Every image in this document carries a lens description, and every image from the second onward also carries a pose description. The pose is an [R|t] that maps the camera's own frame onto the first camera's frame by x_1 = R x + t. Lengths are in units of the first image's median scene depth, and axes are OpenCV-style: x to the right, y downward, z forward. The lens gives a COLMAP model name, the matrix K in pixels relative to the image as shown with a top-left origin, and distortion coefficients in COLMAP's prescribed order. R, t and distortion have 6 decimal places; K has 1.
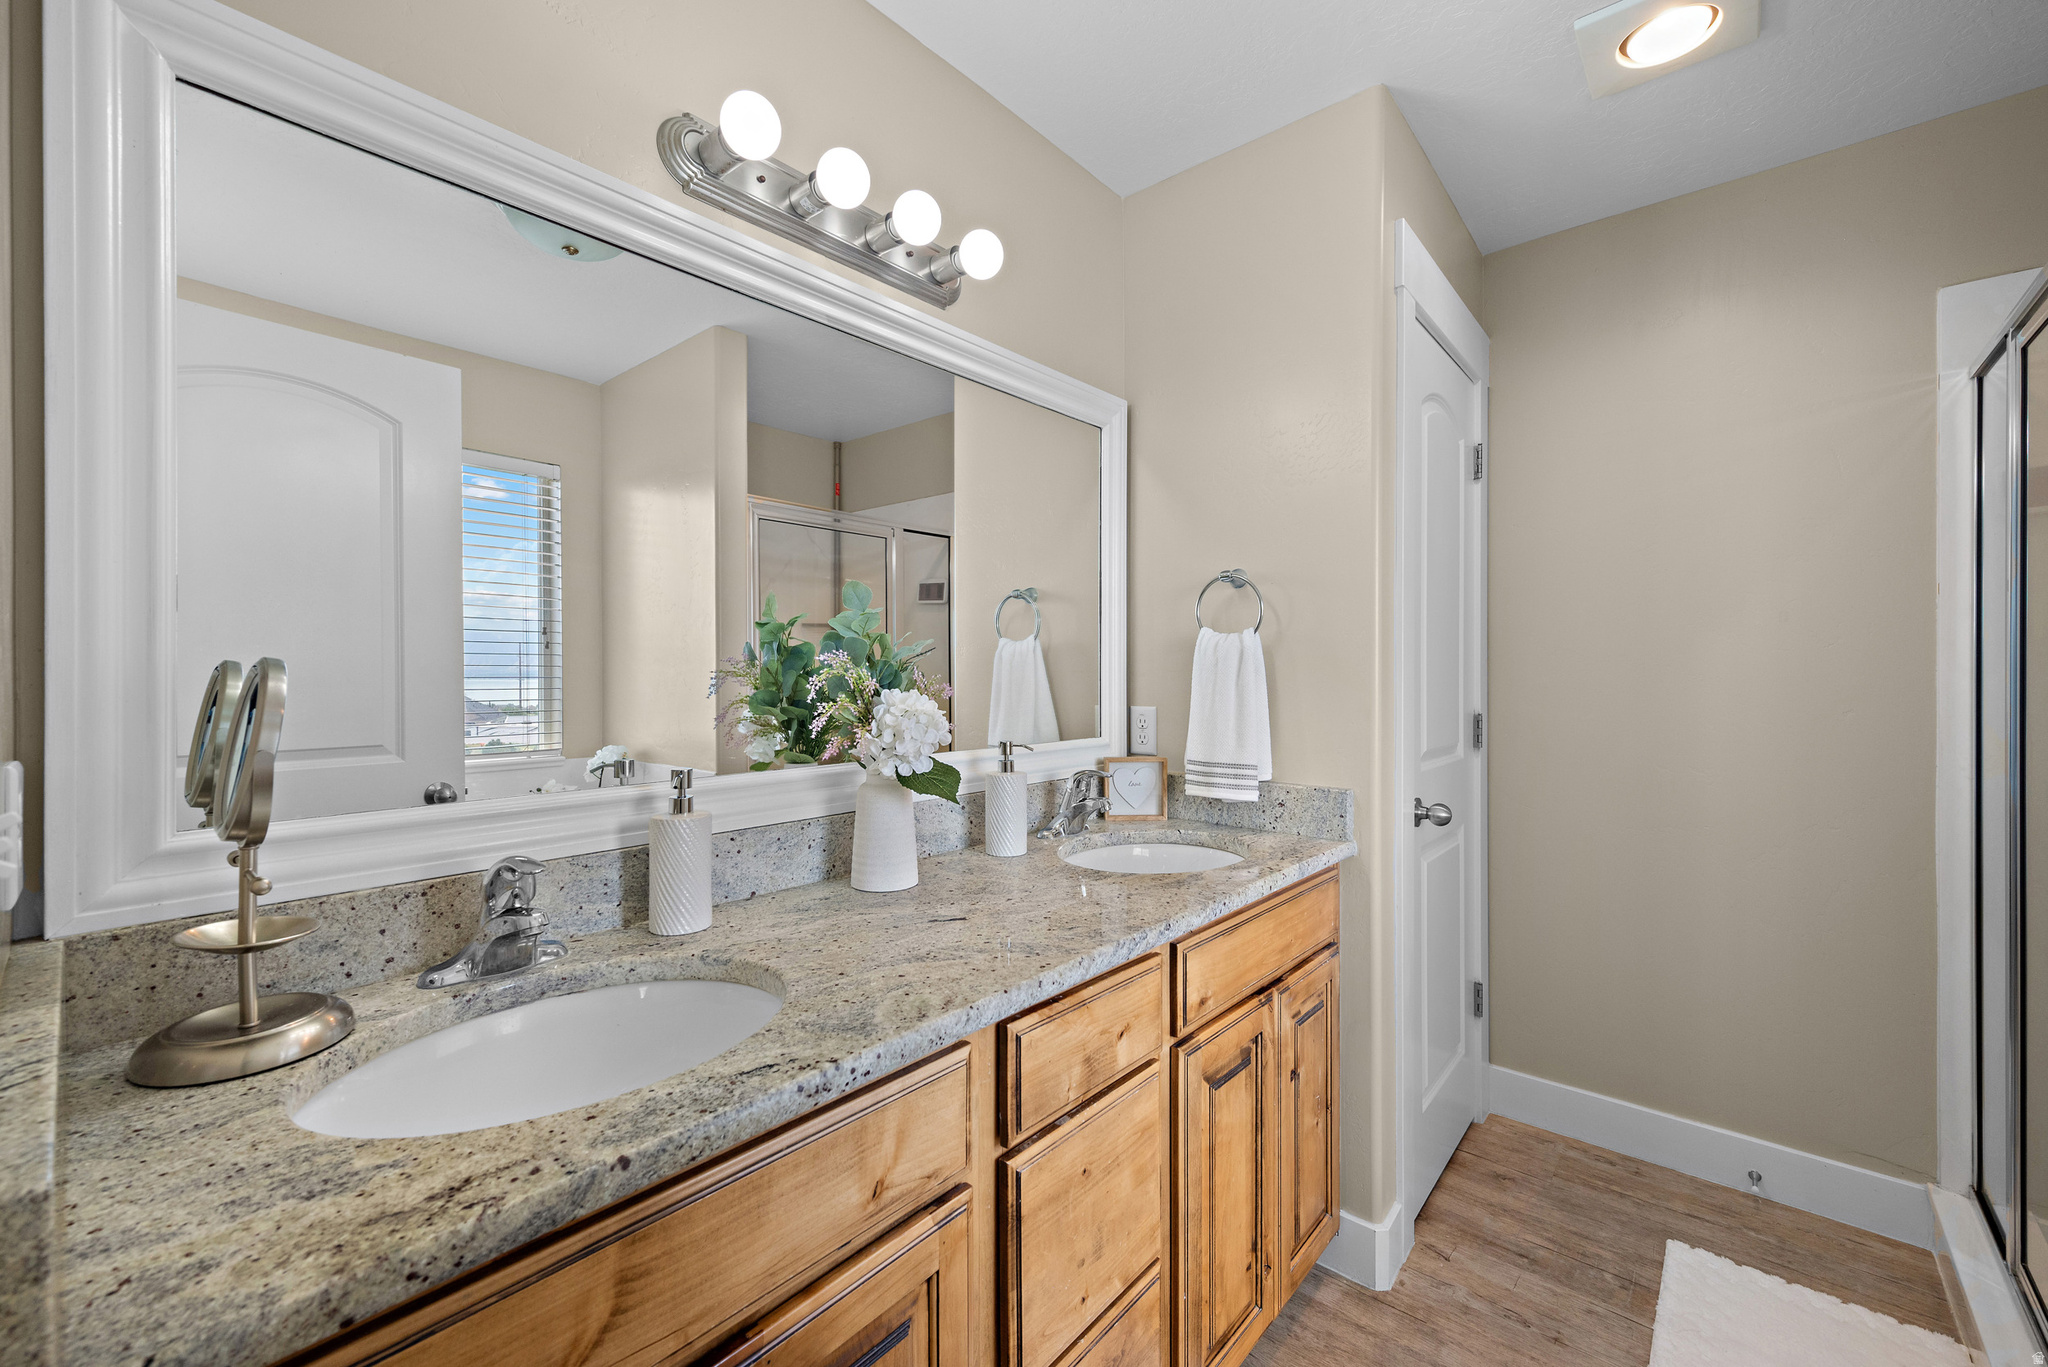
lens RADIAL K [[826.4, 0, 1016.6], [0, 826.4, 676.7], [0, 0, 1]] dist [0.002835, 0.000098]
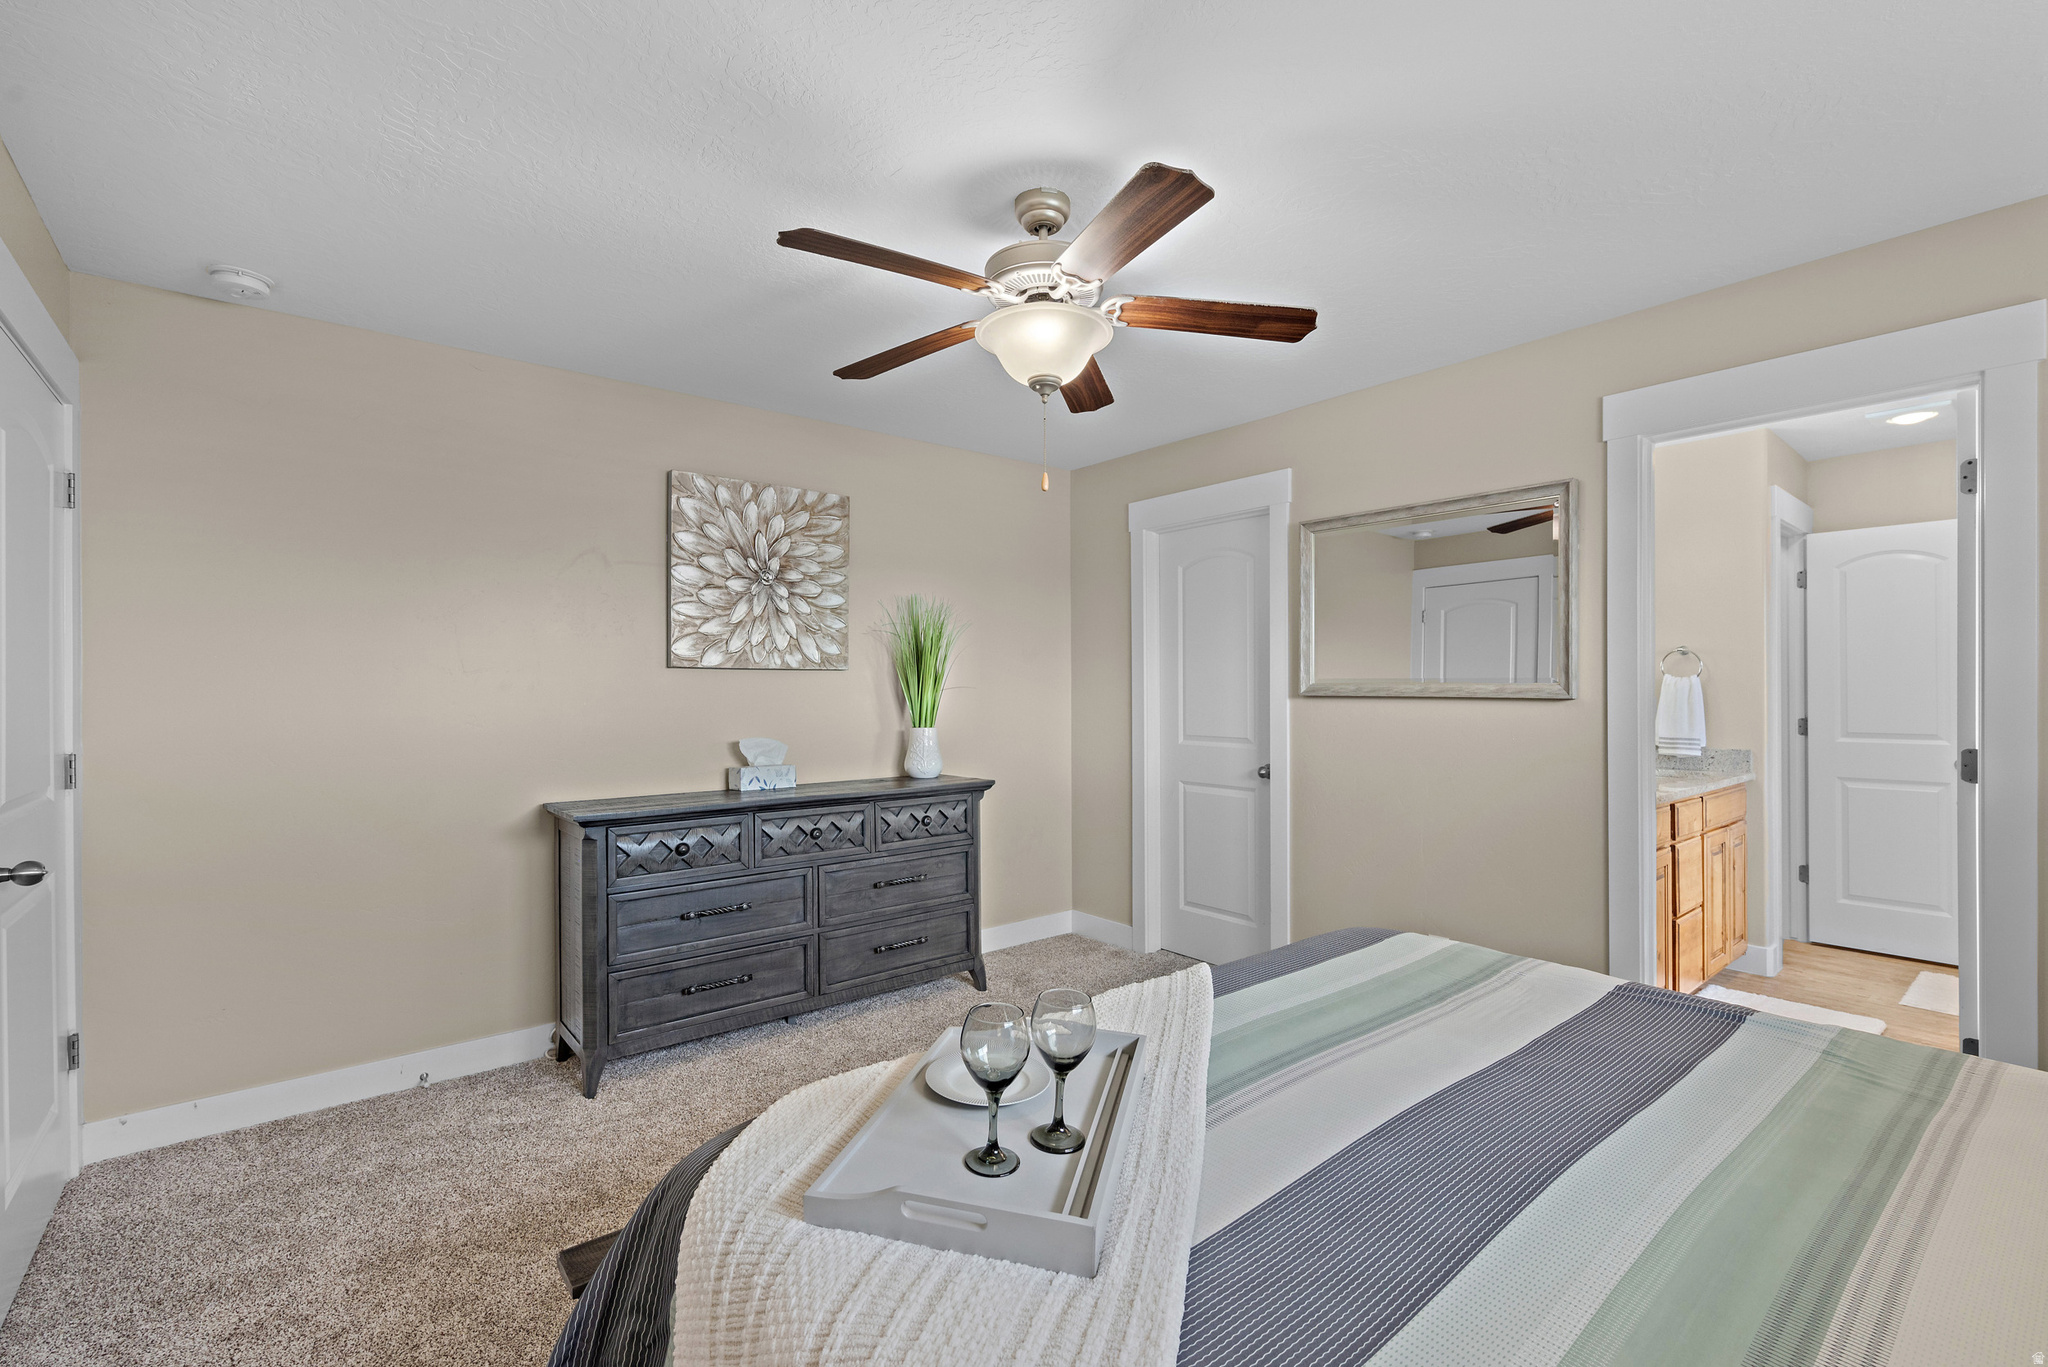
lens RADIAL K [[872.9, 0, 1028.3], [0, 872.9, 689.5], [0, 0, 1]] dist [0.003002, -0.000272]
pose [[0.985362, 0.000408, -0.170472, -1.043378], [-0.000824, 0.999997, -0.002370, -0.014568], [0.170470, 0.002476, 0.985360, -1.537995]]
